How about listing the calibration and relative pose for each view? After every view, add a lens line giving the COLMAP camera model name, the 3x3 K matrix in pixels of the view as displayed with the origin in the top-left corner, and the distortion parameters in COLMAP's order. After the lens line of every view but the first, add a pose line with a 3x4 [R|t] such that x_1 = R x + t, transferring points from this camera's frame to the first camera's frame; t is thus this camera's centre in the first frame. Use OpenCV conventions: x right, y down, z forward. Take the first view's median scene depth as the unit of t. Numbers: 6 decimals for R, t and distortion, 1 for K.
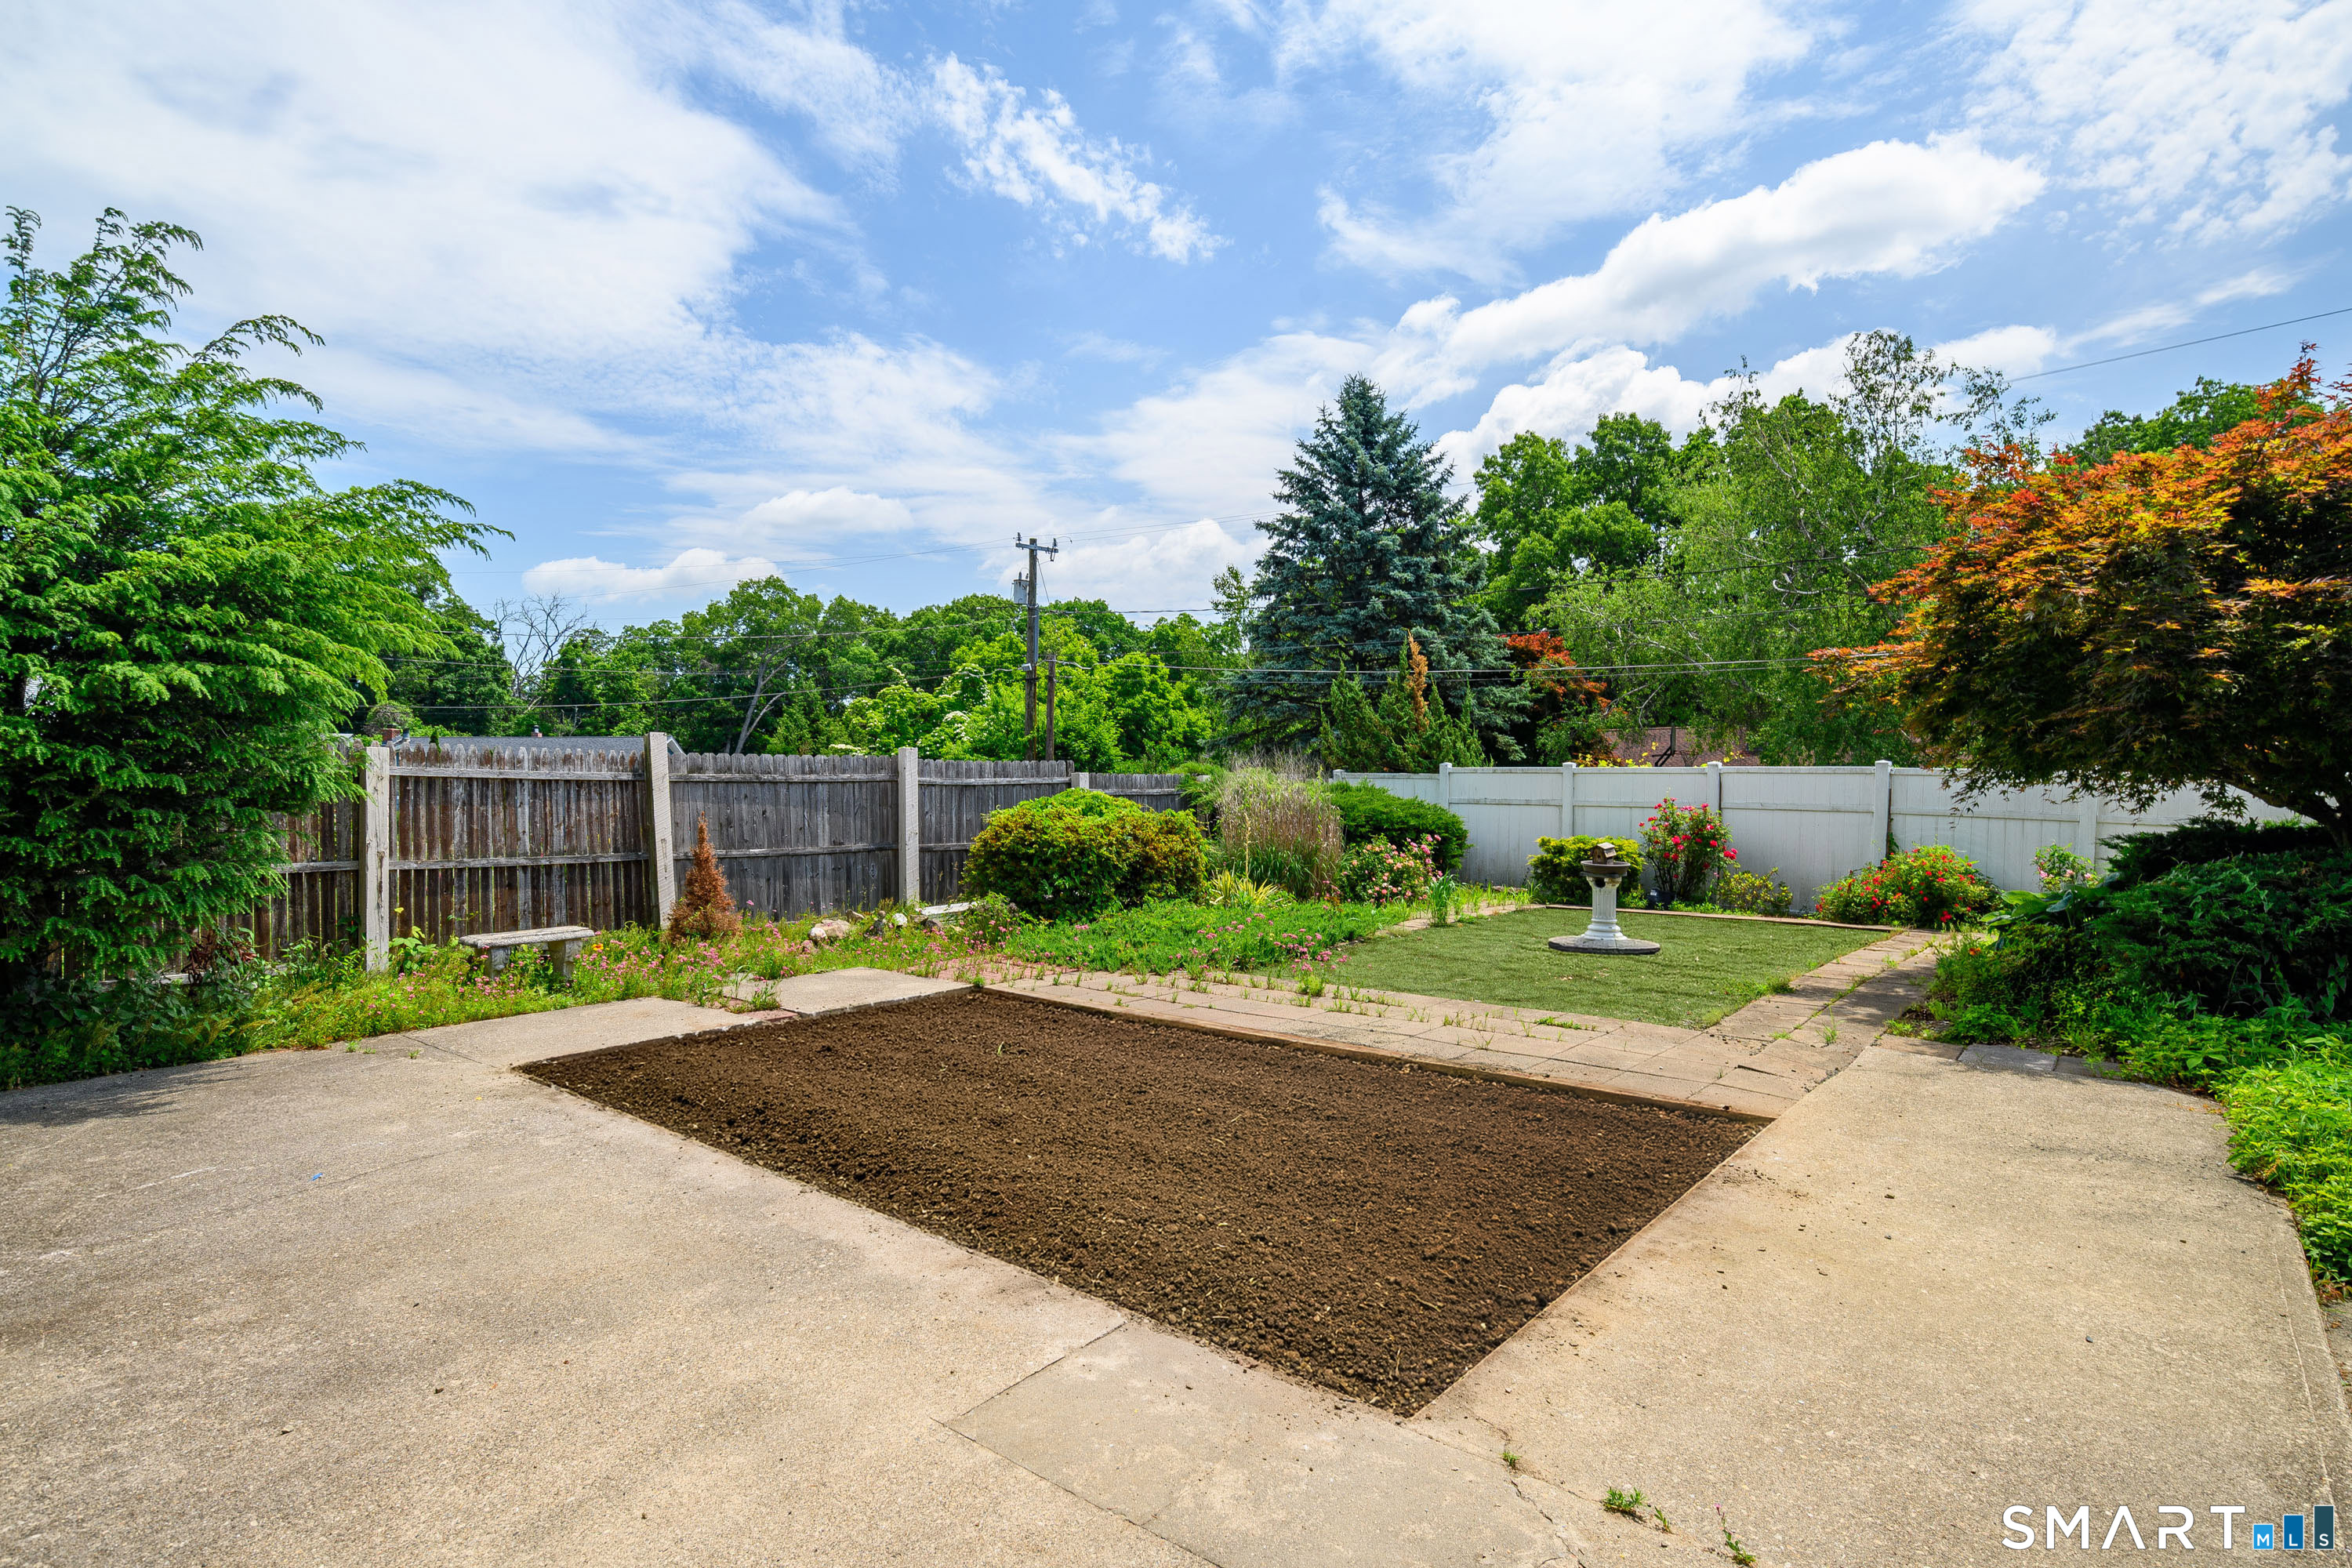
lens RADIAL K [[1156.4, 0, 1169.8], [0, 1156.4, 778.5], [0, 0, 1]] dist [0.000579, -0.000024]
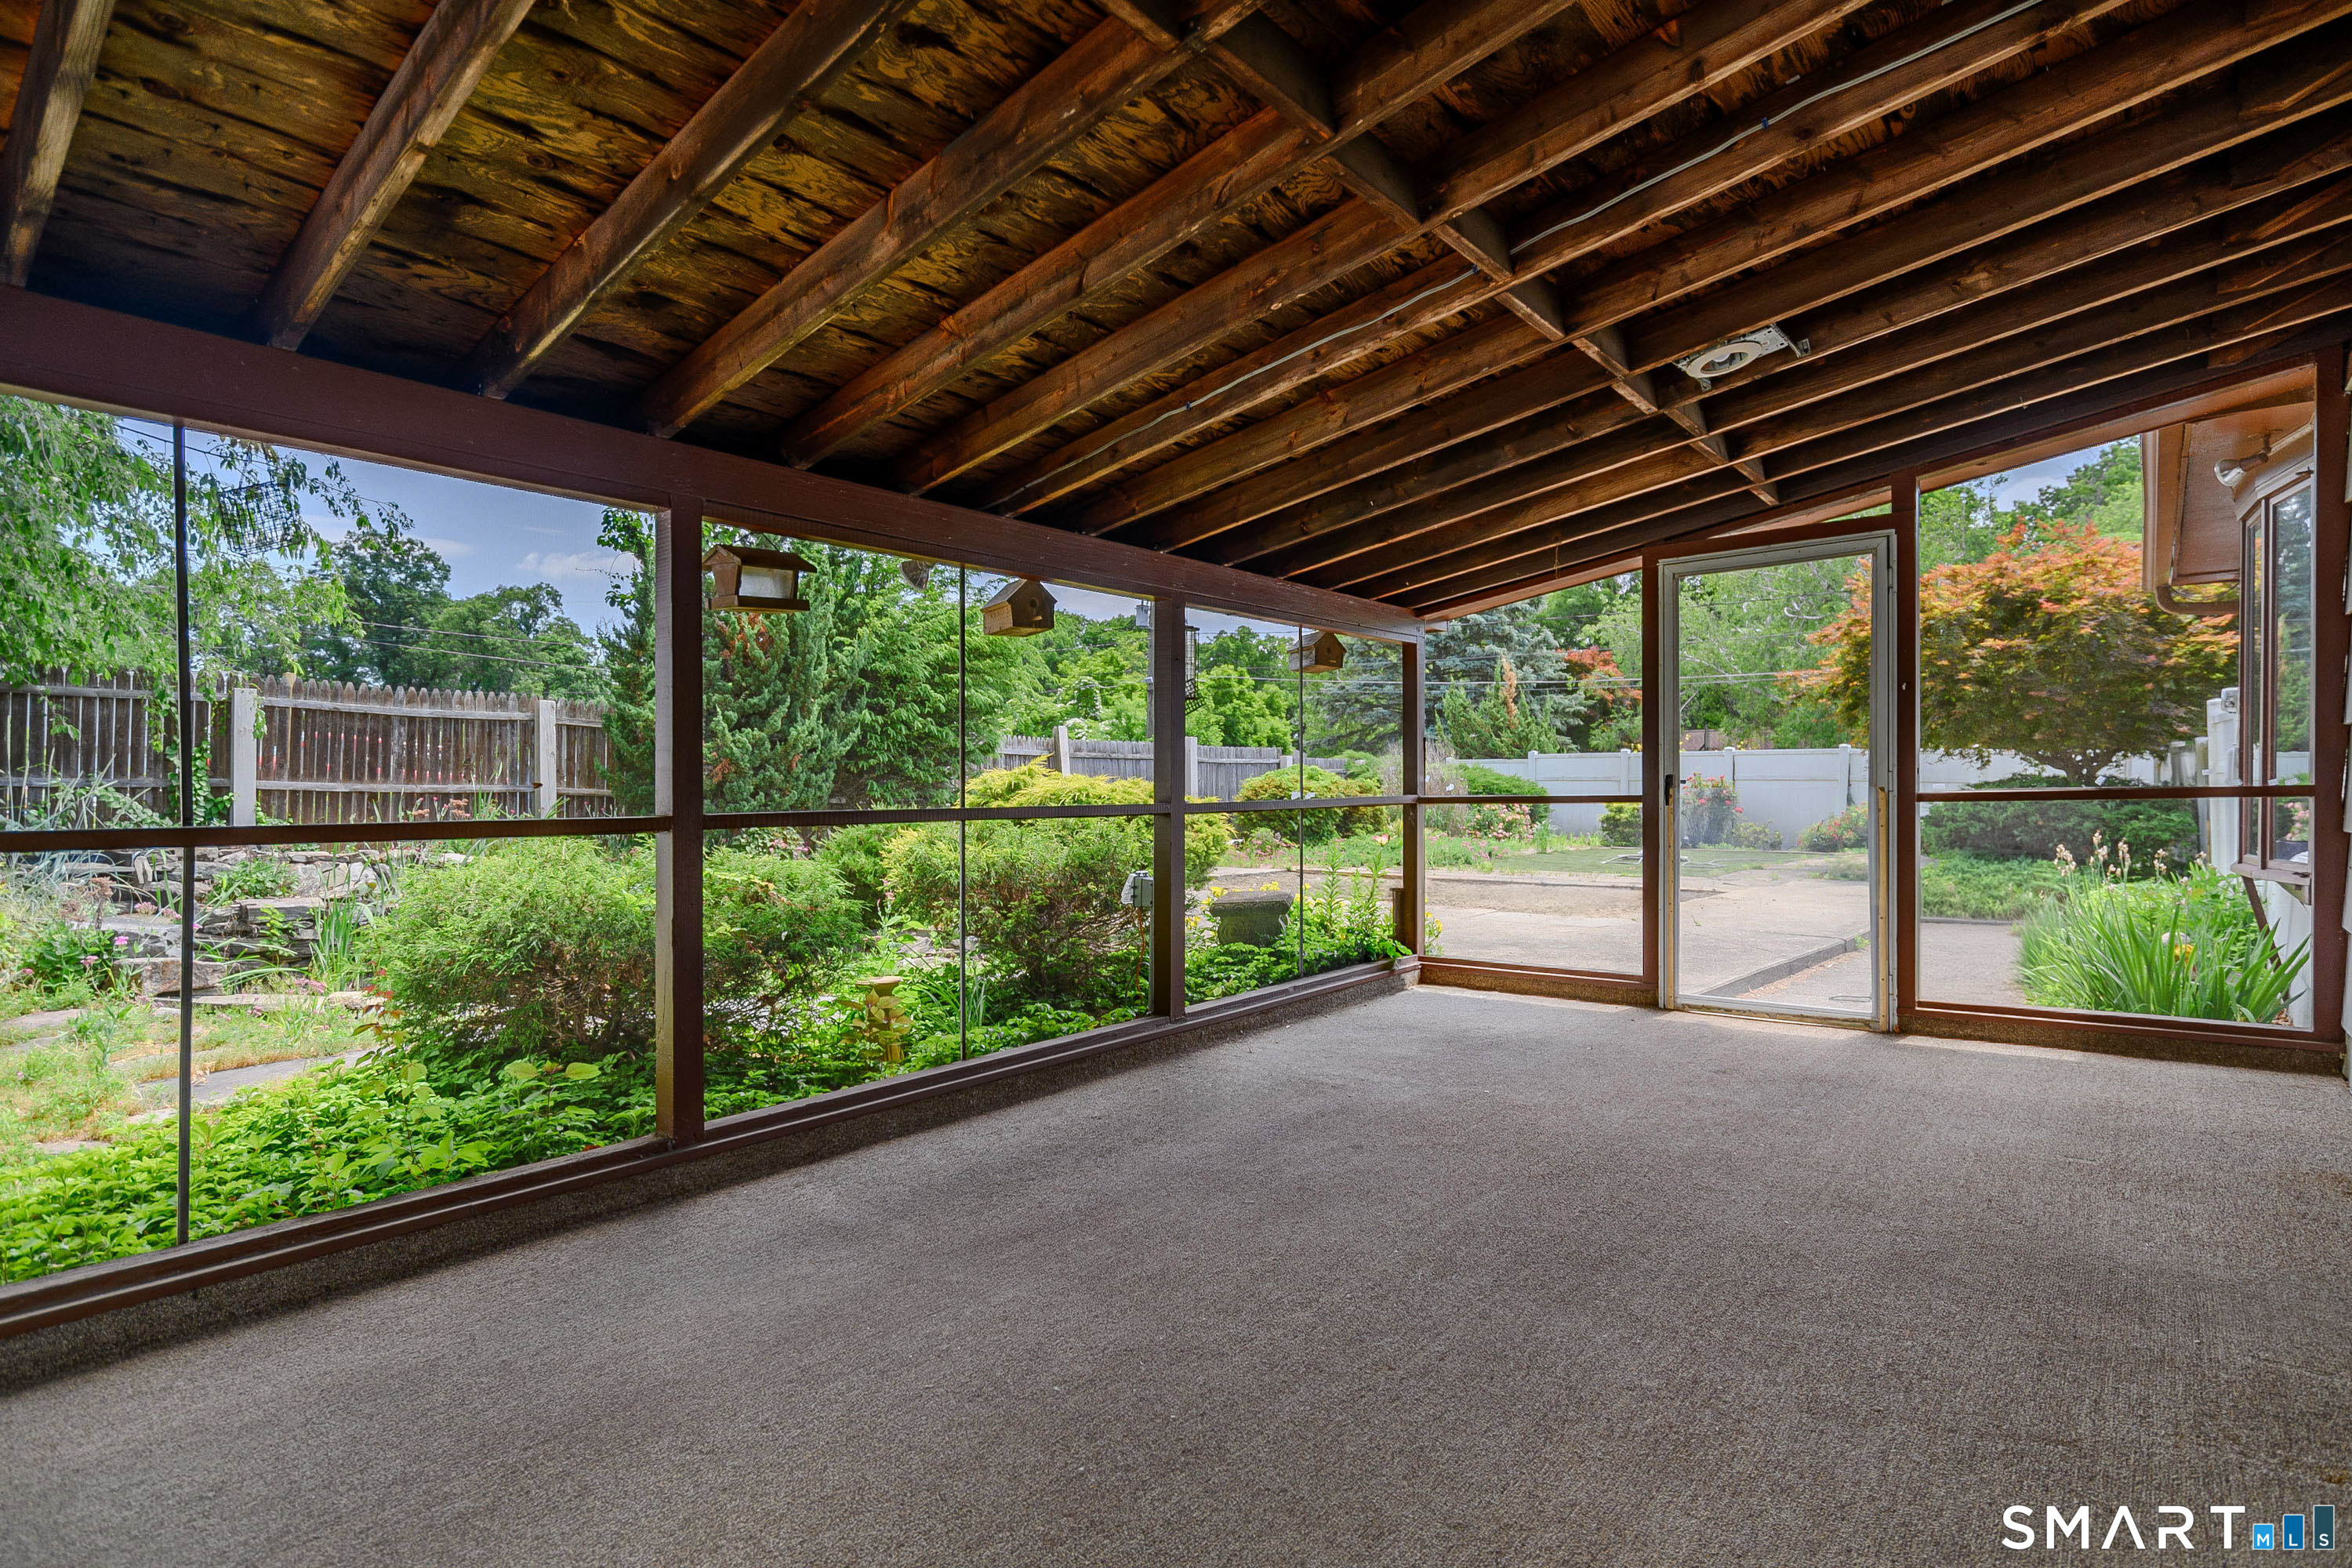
lens RADIAL K [[1146.6, 0, 1180.2], [0, 1146.6, 789.5], [0, 0, 1]] dist [-0.002390, -0.000206]
pose [[0.999691, -0.002464, -0.024748, -0.075317], [0.002511, 0.999995, 0.001861, 0.014877], [0.024744, -0.001923, 0.999692, -0.188618]]
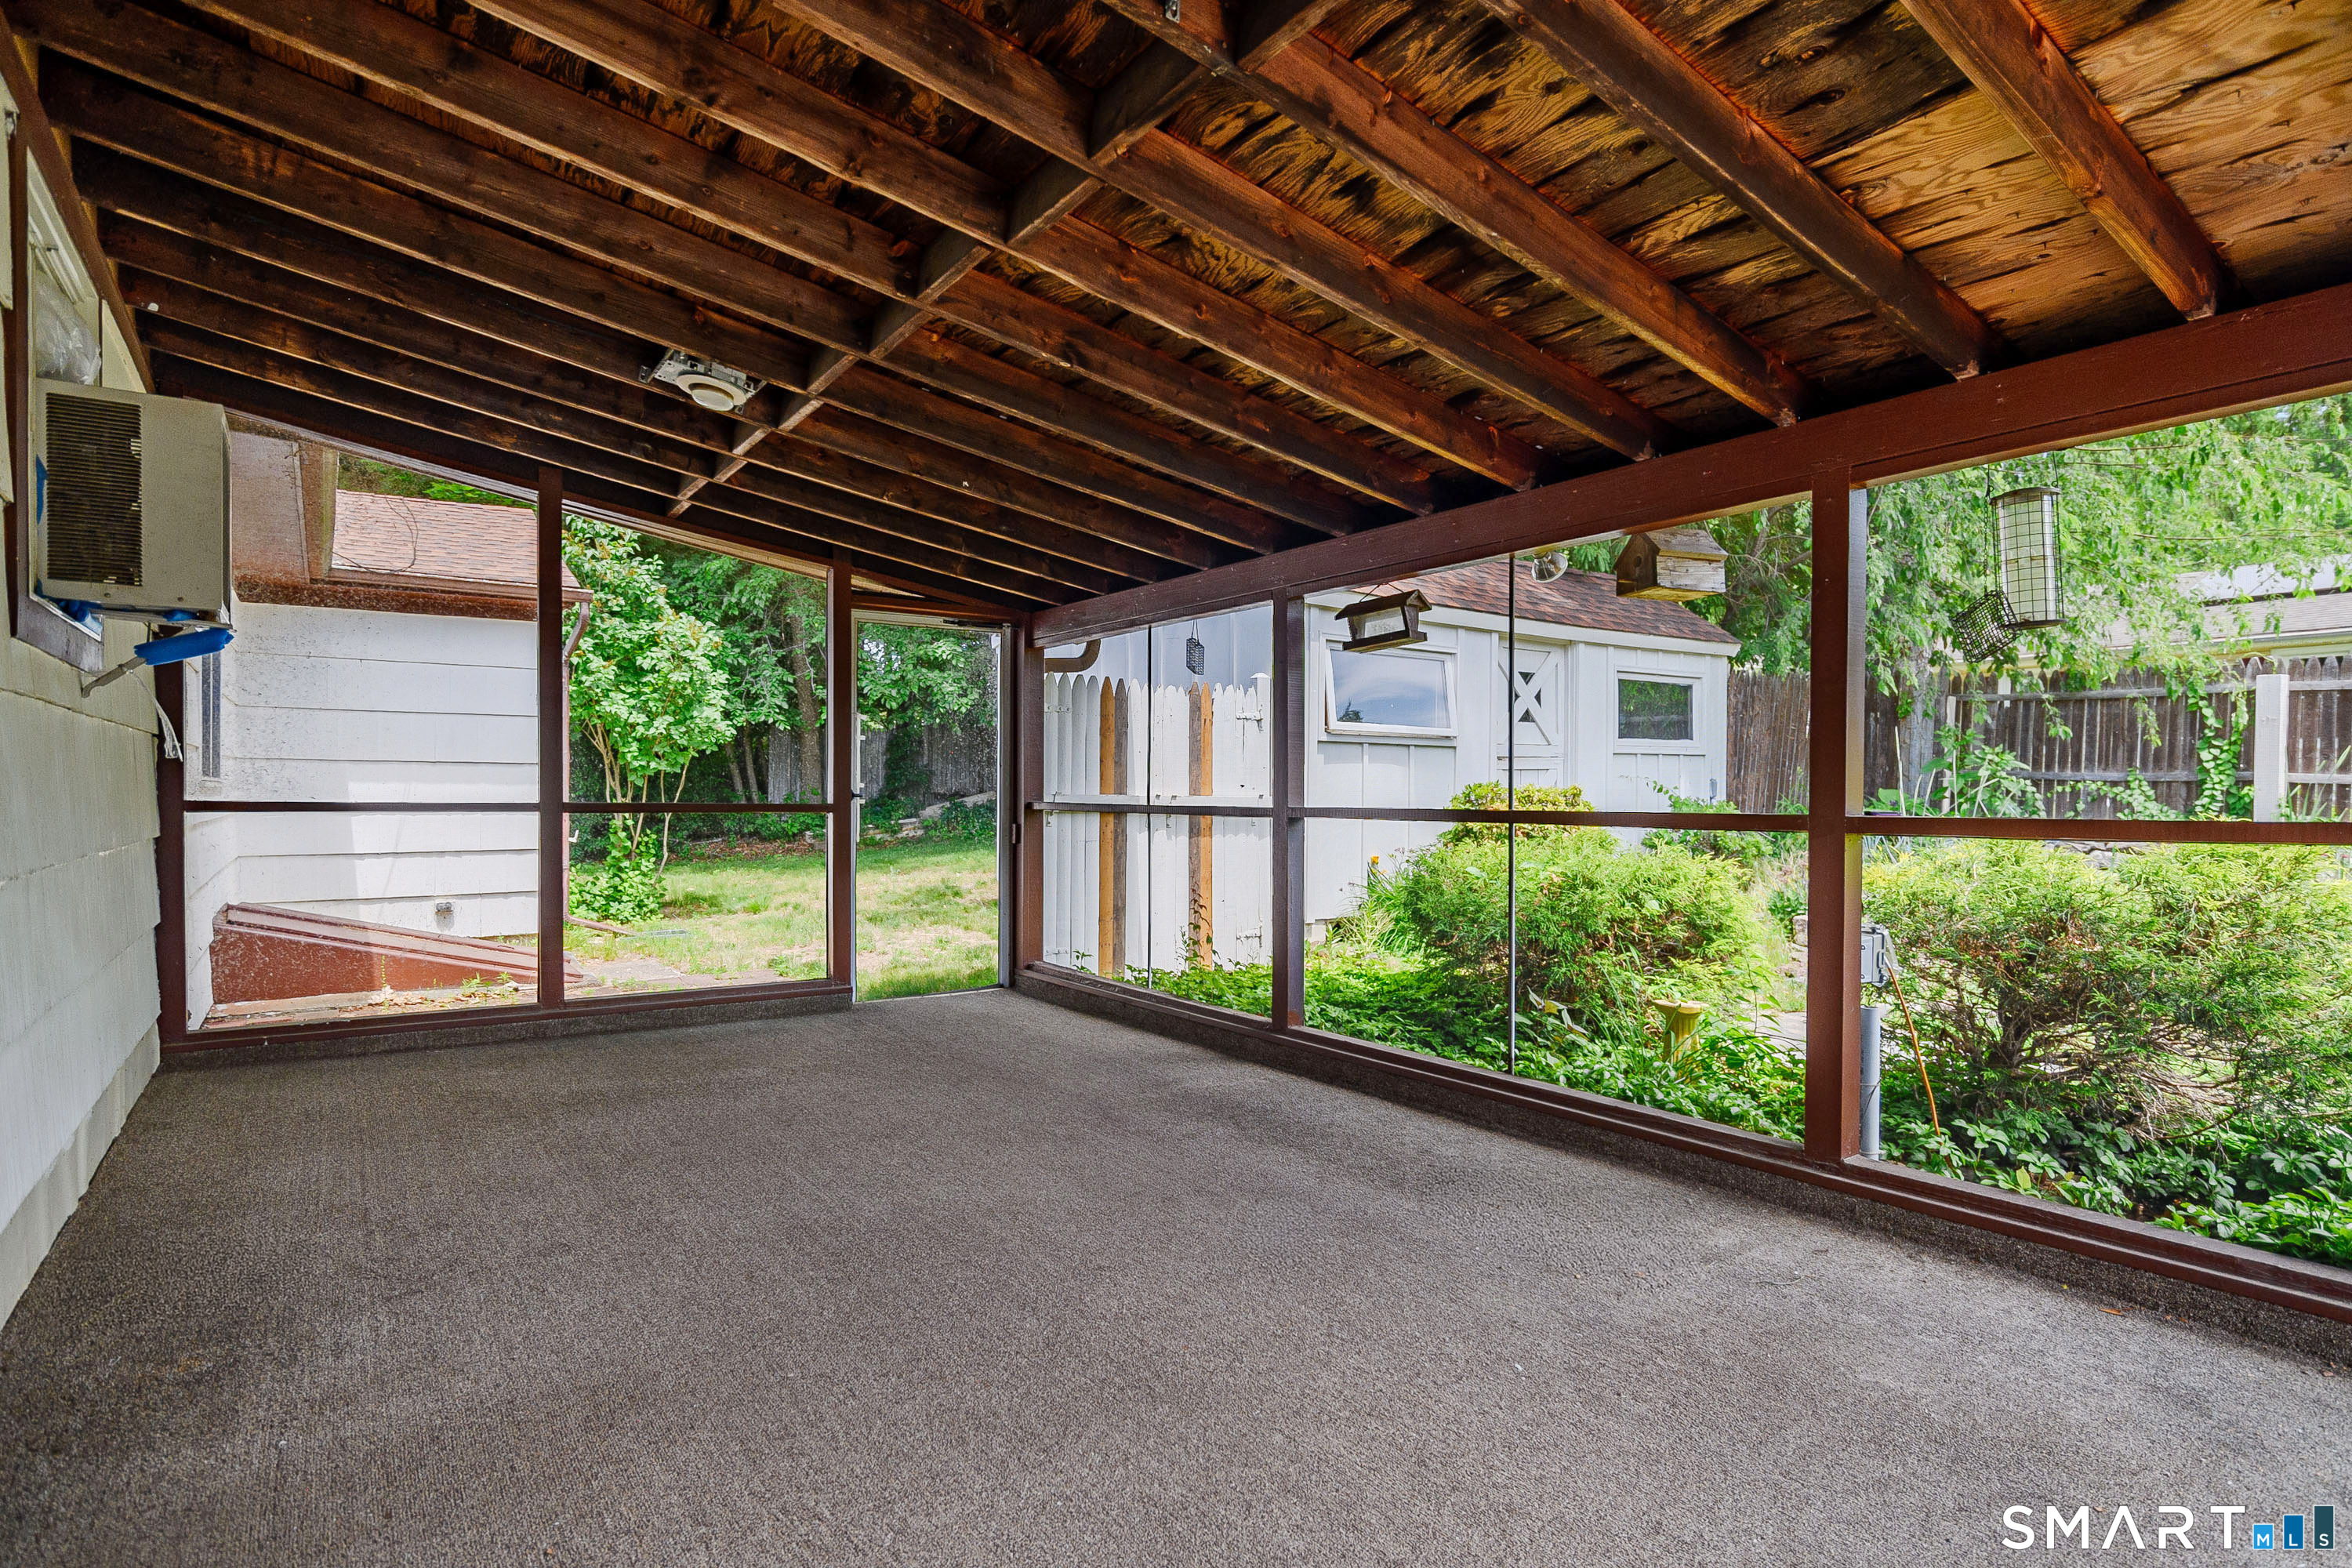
lens RADIAL K [[1146.6, 0, 1180.2], [0, 1146.6, 789.5], [0, 0, 1]] dist [-0.002390, -0.000206]
pose [[-0.247074, 0.005689, -0.968980, 1.058703], [0.002406, 0.999983, 0.005258, 0.007134], [0.968994, -0.001032, -0.247083, 1.216564]]
